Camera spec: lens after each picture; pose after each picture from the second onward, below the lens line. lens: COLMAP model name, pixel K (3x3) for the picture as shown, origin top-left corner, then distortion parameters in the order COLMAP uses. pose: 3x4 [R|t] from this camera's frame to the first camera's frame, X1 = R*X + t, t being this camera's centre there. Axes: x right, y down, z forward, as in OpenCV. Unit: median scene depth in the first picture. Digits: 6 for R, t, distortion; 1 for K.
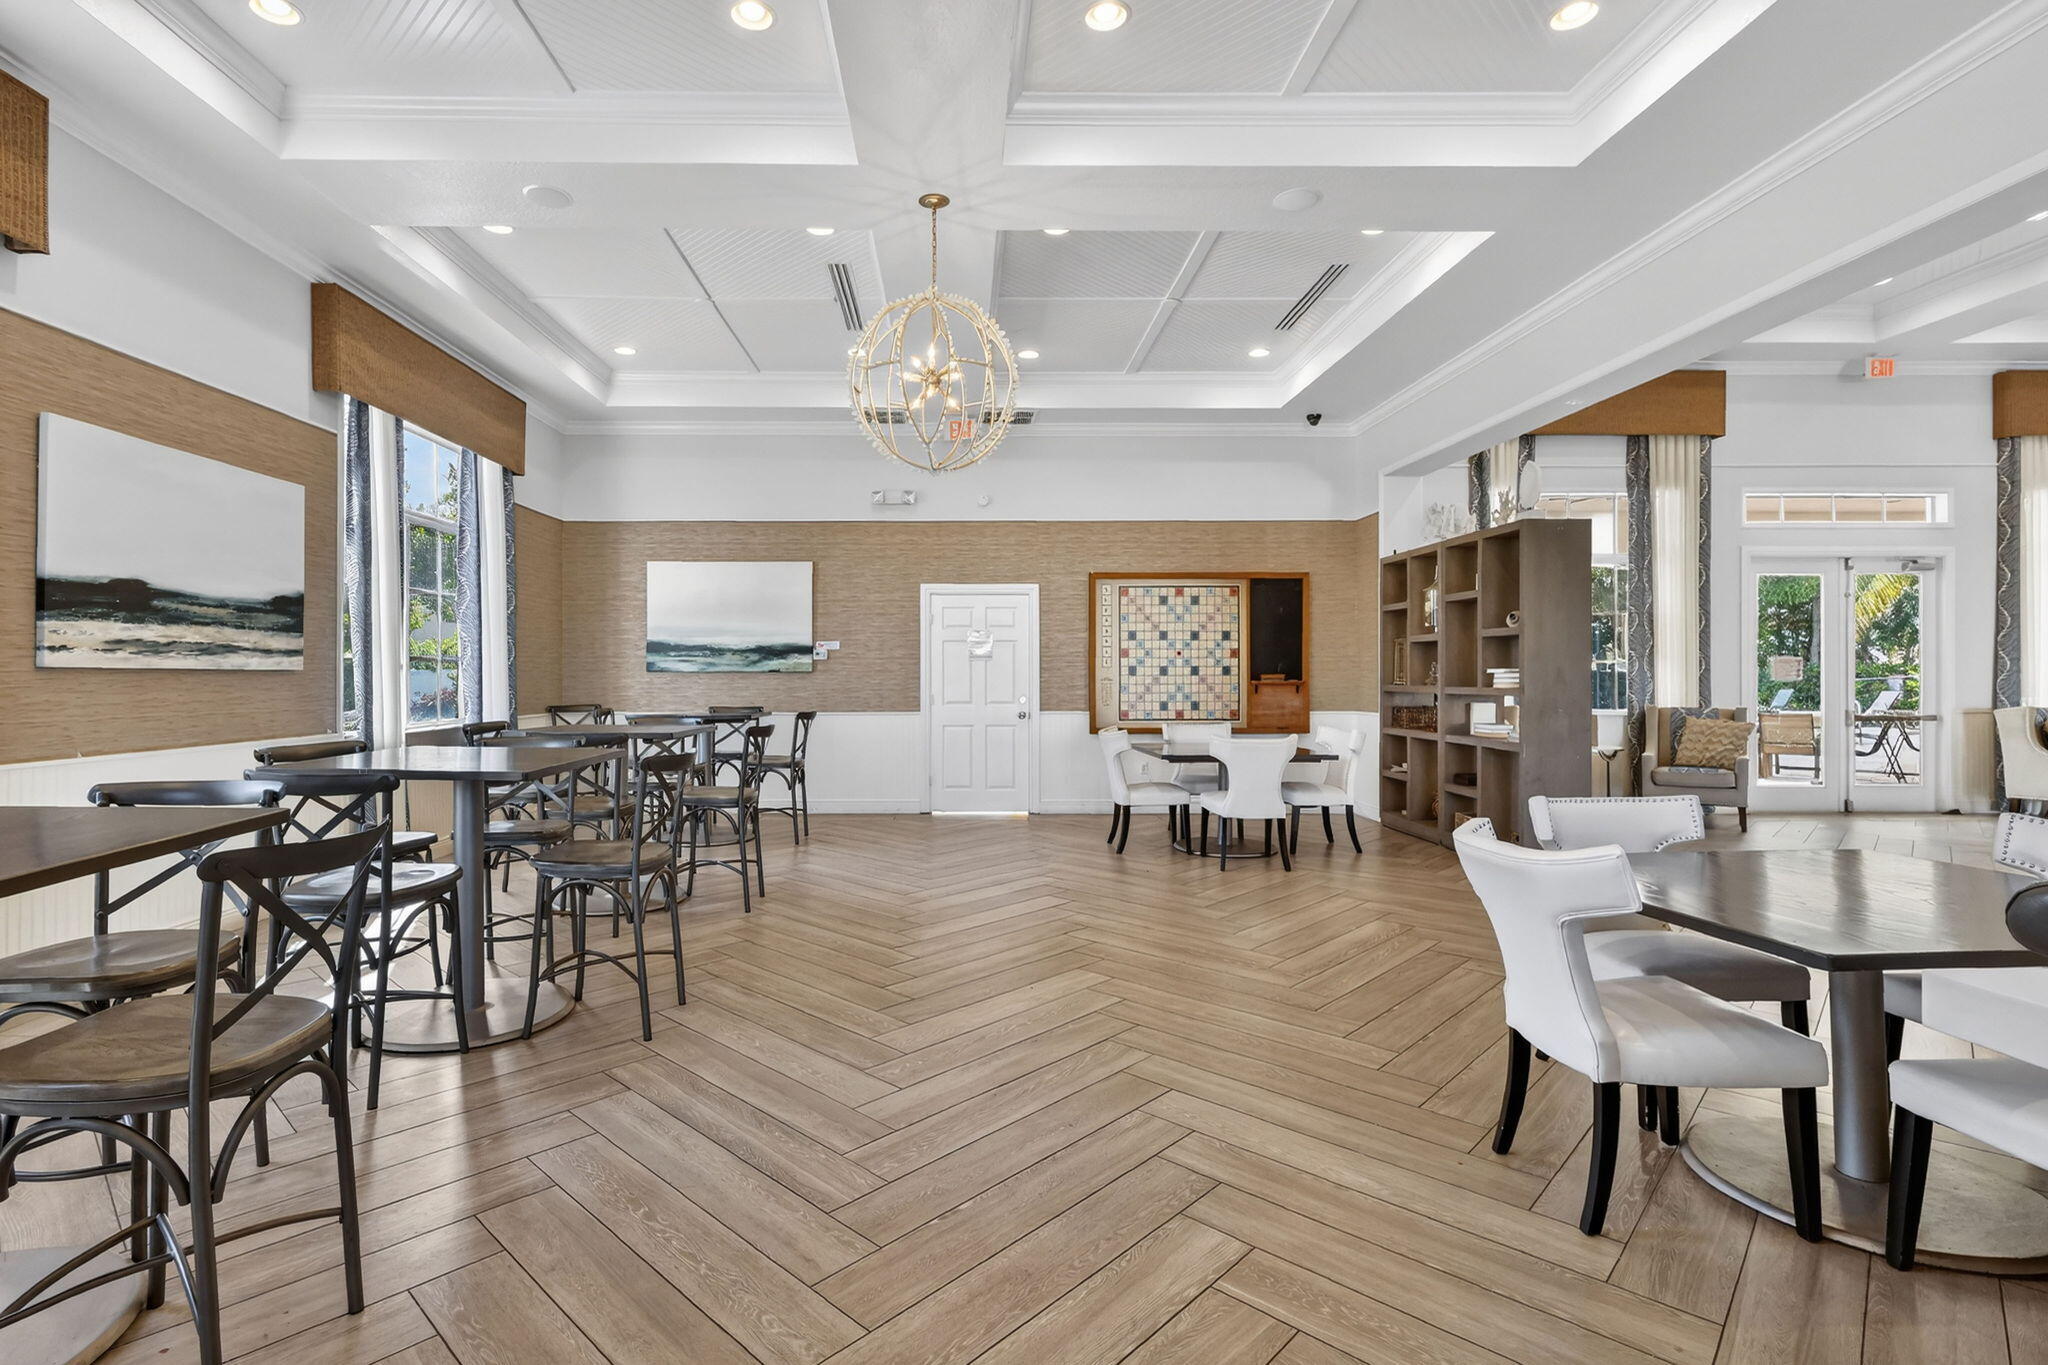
lens RADIAL K [[981.0, 0, 1015.2], [0, 981.0, 677.5], [0, 0, 1]] dist [0.003203, 0.000342]
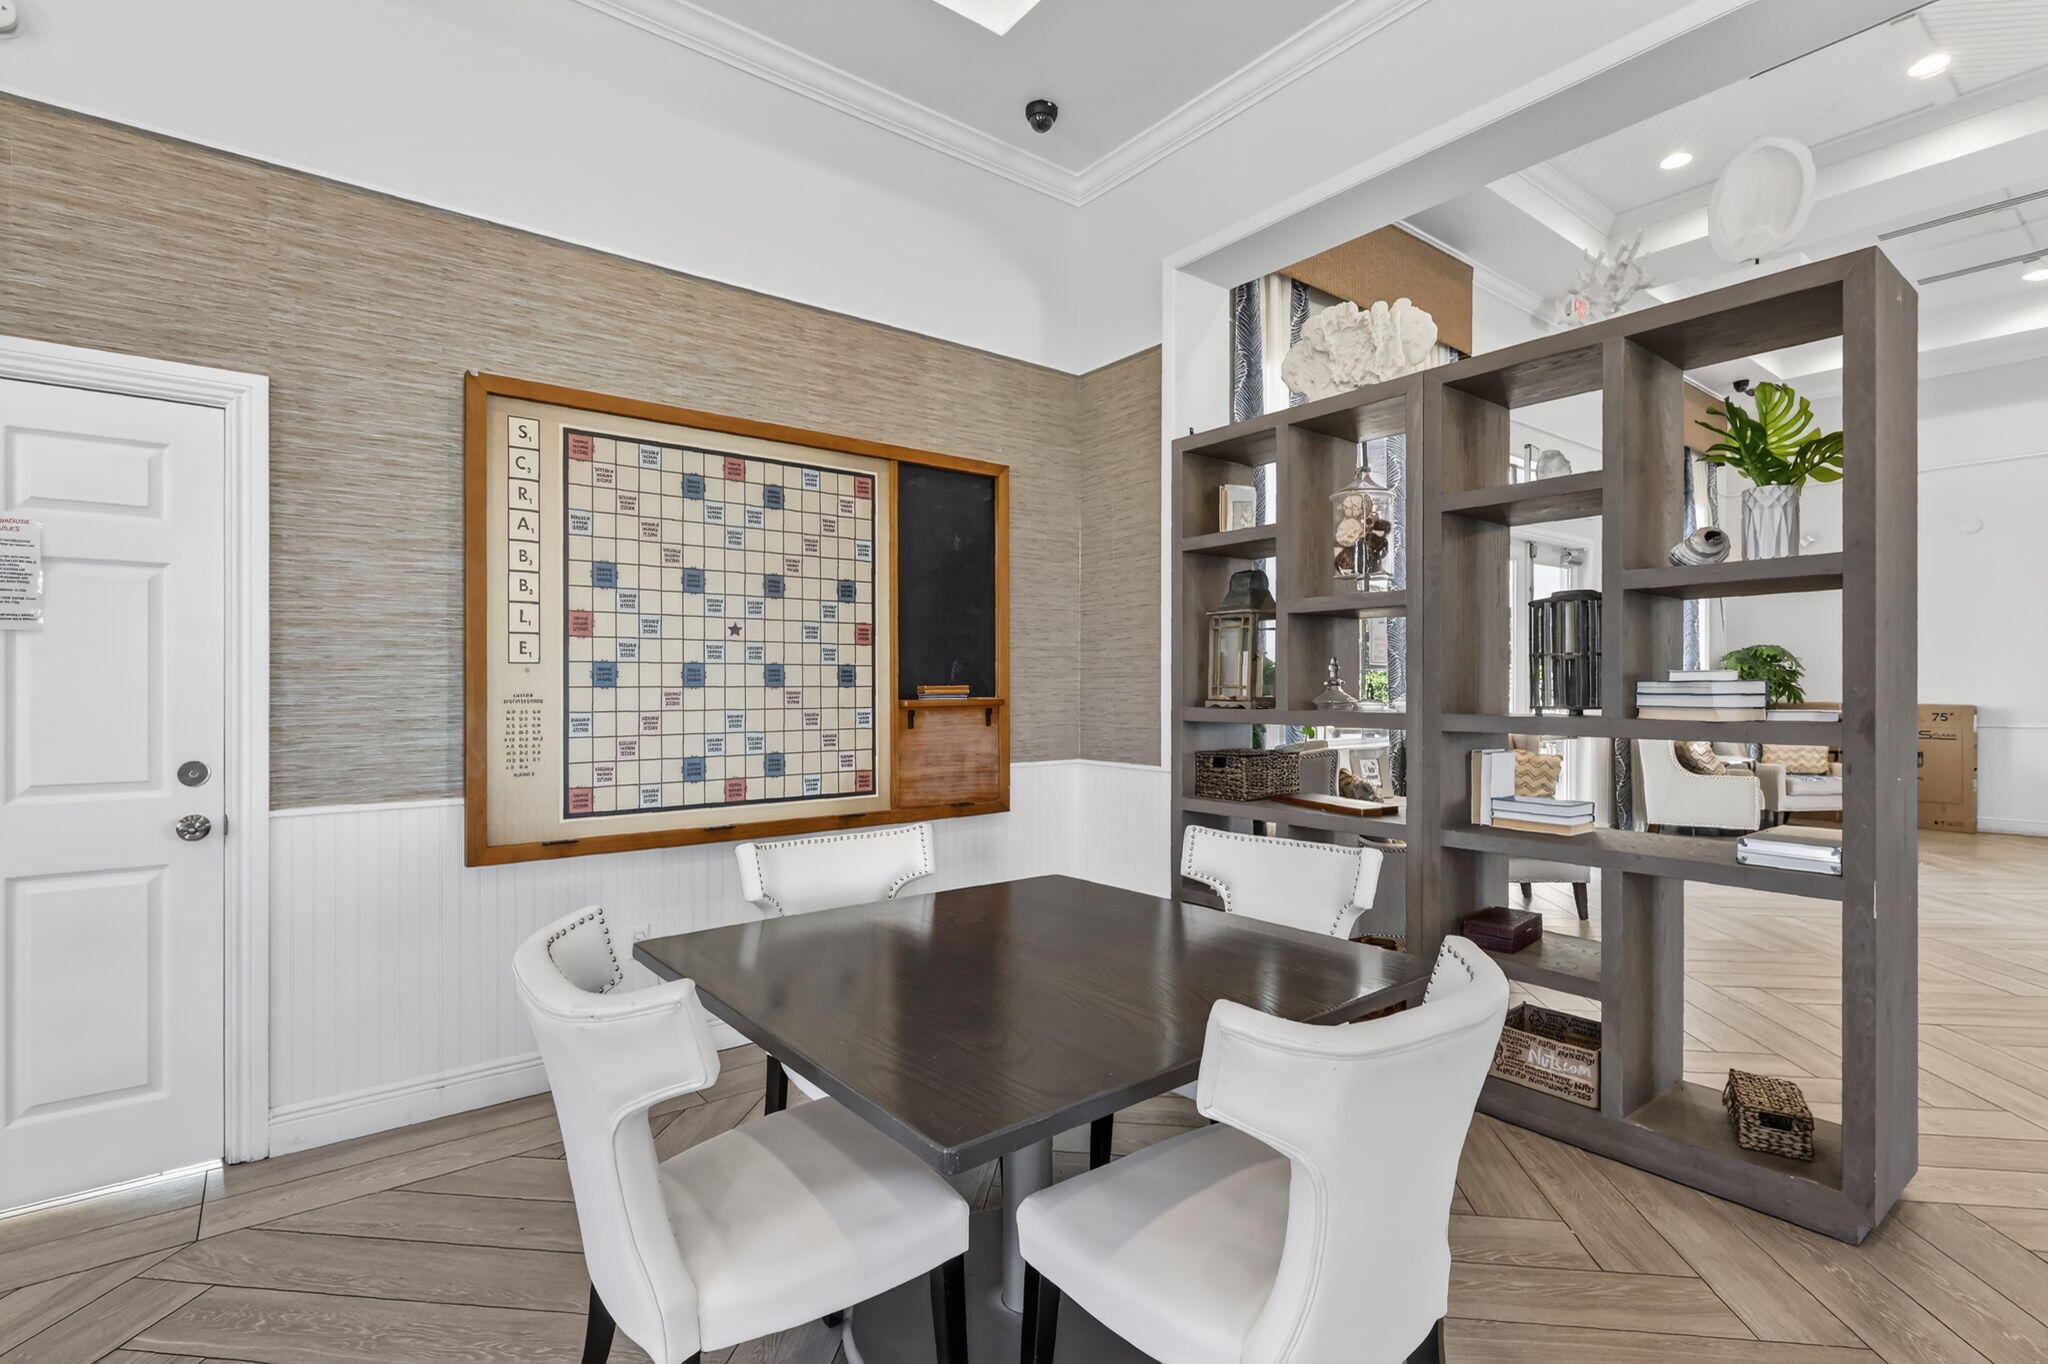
lens RADIAL K [[981.0, 0, 1030.4], [0, 981.0, 685.7], [0, 0, 1]] dist [0.003203, 0.000342]
pose [[0.829379, -0.000053, 0.558686, 0.048435], [0.005490, 0.999952, -0.008055, 0.001046], [-0.558659, 0.009747, 0.829340, 0.618301]]
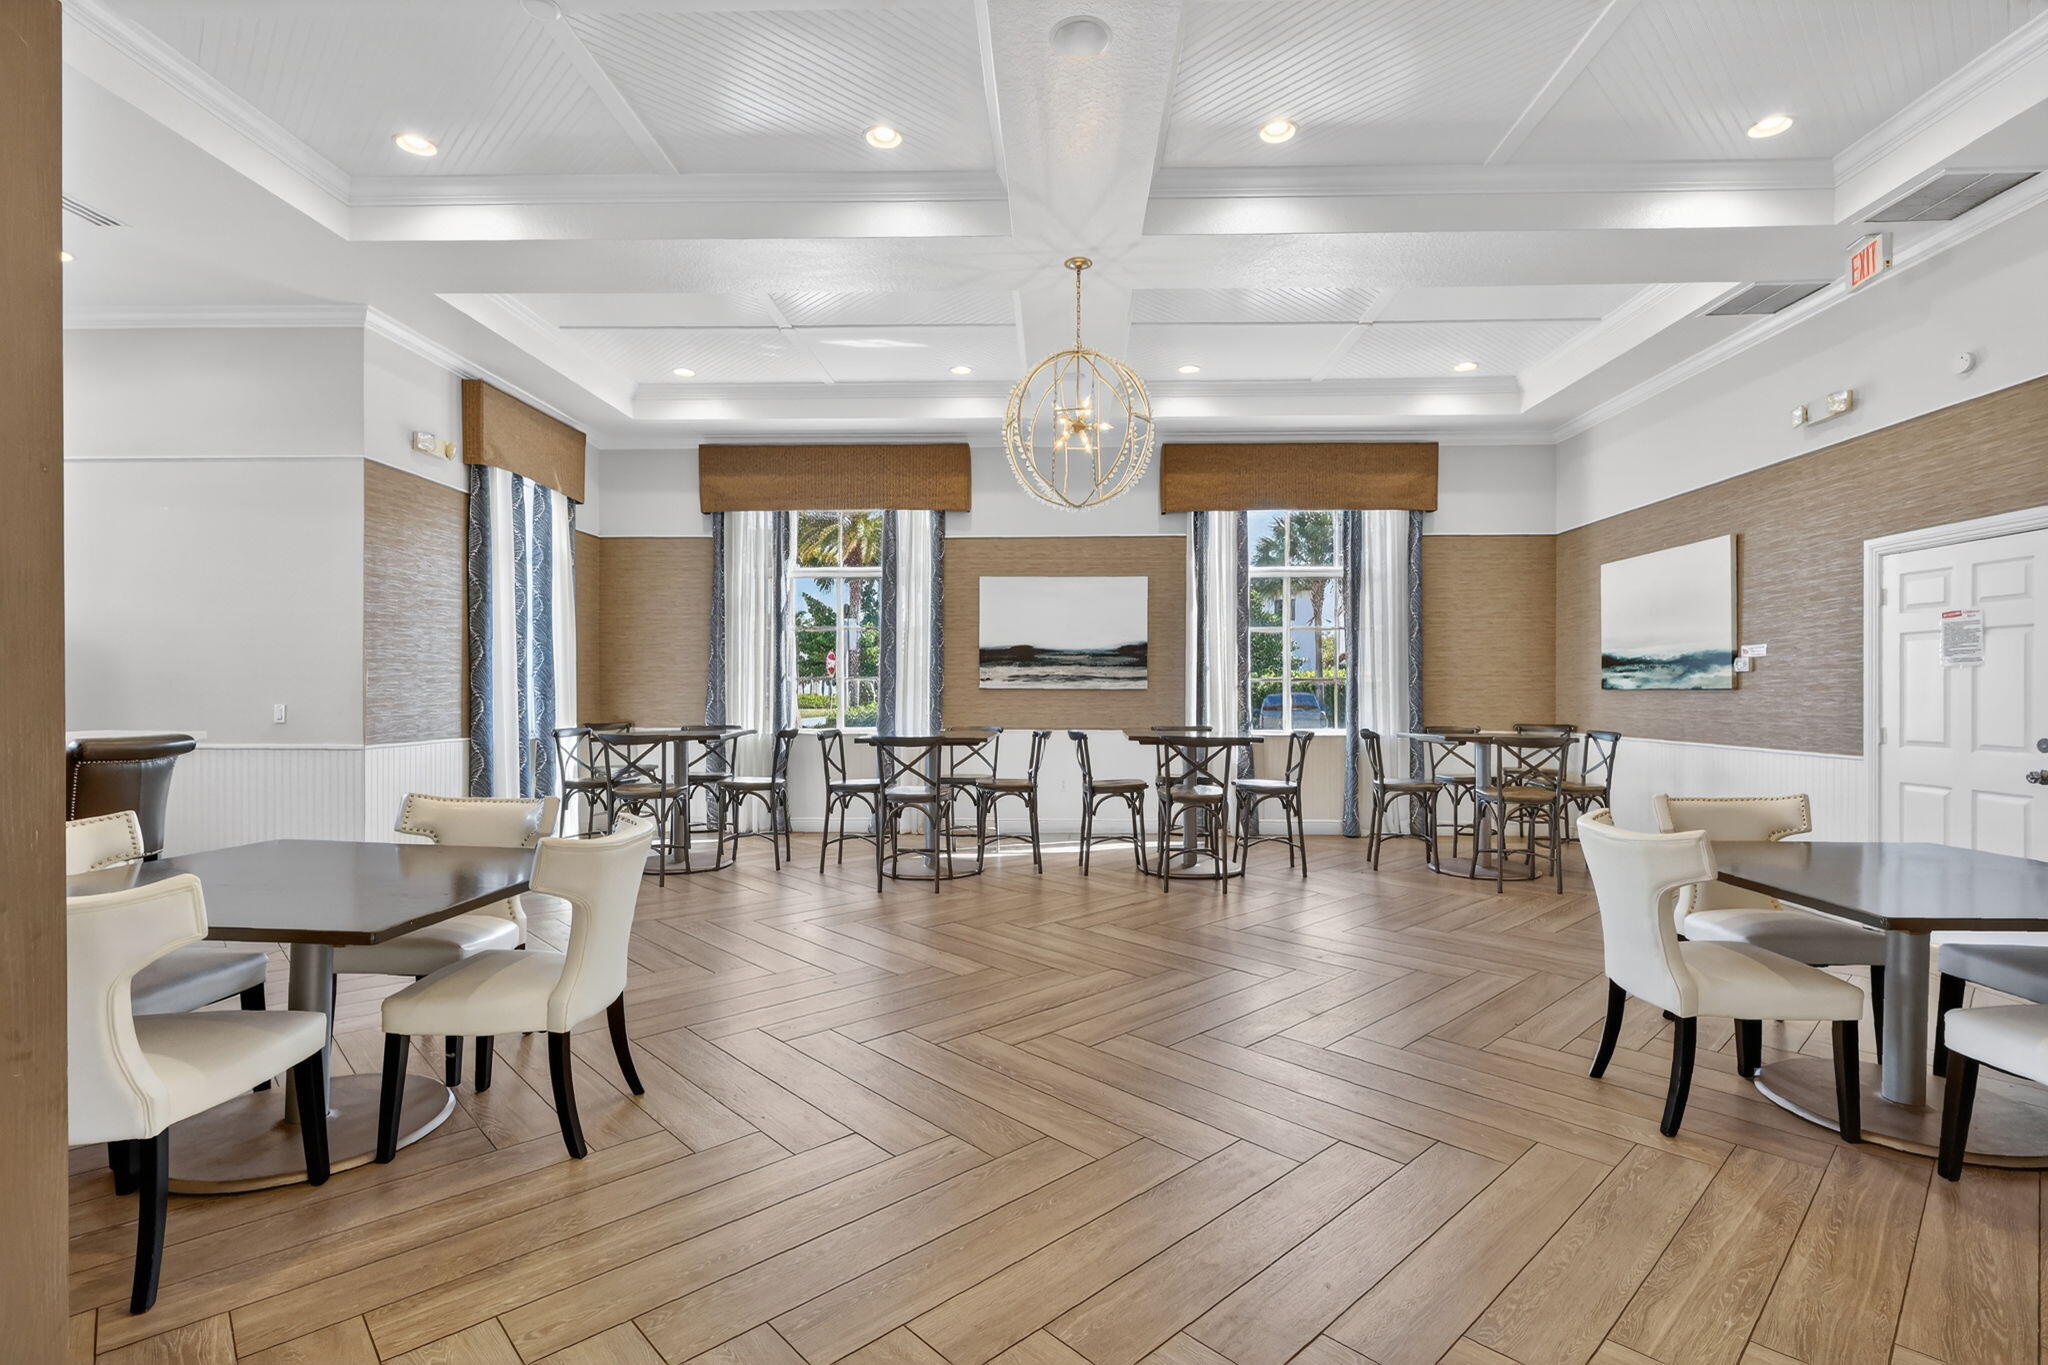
lens RADIAL K [[981.0, 0, 1027.0], [0, 981.0, 687.4], [0, 0, 1]] dist [0.003203, 0.000342]
pose [[-0.090772, -0.004878, -0.995860, 0.526946], [-0.005272, 0.999976, -0.004418, -0.001076], [0.995858, 0.004849, -0.090796, 0.535555]]
